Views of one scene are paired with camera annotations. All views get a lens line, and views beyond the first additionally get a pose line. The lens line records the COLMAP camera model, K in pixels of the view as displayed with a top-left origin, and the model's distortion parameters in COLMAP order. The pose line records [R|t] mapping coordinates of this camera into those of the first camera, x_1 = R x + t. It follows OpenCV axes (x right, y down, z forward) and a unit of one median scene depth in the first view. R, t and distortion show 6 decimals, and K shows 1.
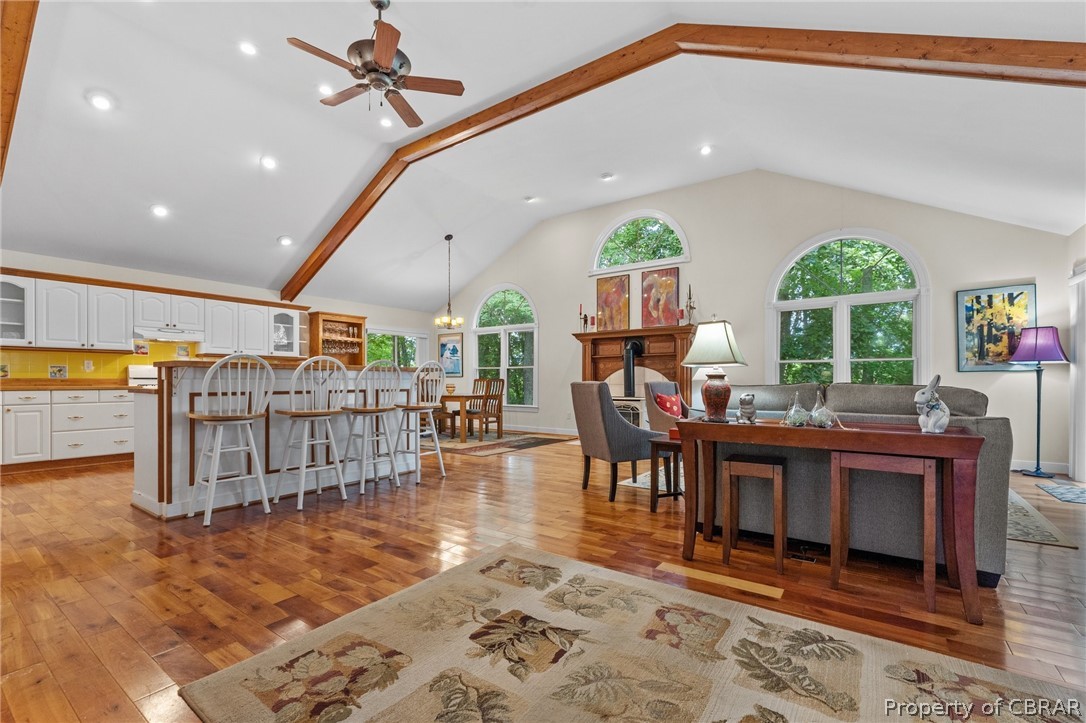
lens RADIAL K [[465.8, 0, 551.8], [0, 465.8, 382.0], [0, 0, 1]] dist [-0.005680, 0.000944]
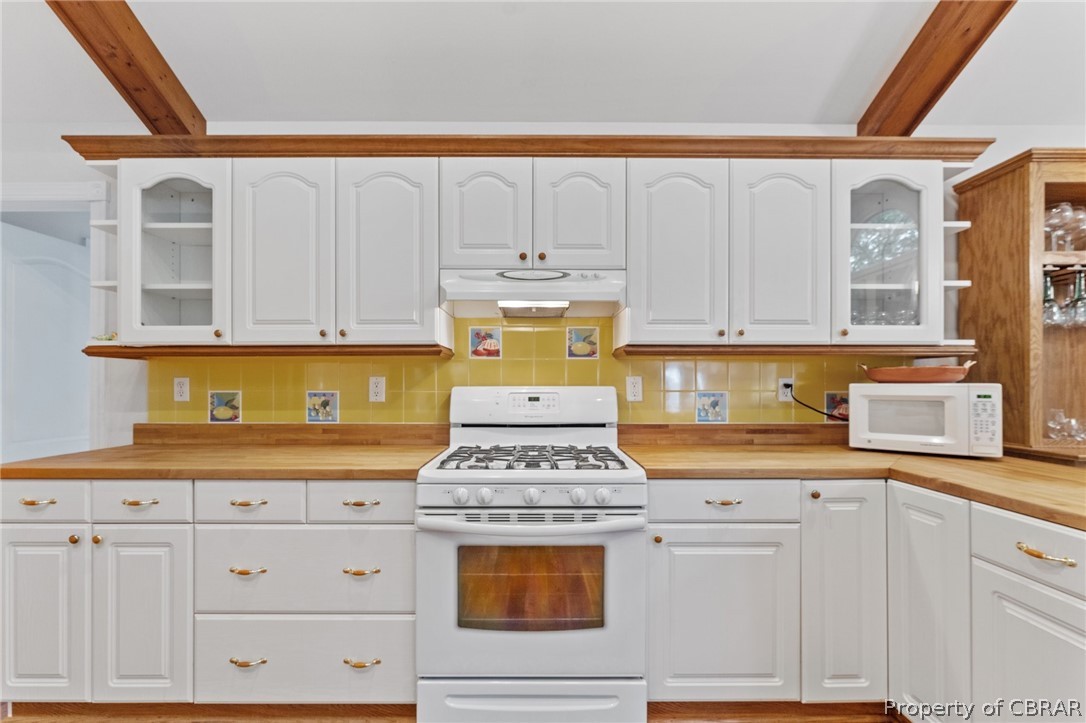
lens RADIAL K [[465.8, 0, 533.9], [0, 465.8, 379.3], [0, 0, 1]] dist [-0.005680, 0.000944]
pose [[0.566907, -0.004902, -0.823767, -0.464855], [-0.003843, 0.999956, -0.008594, -0.031950], [0.823773, 0.008038, 0.566863, 0.677089]]
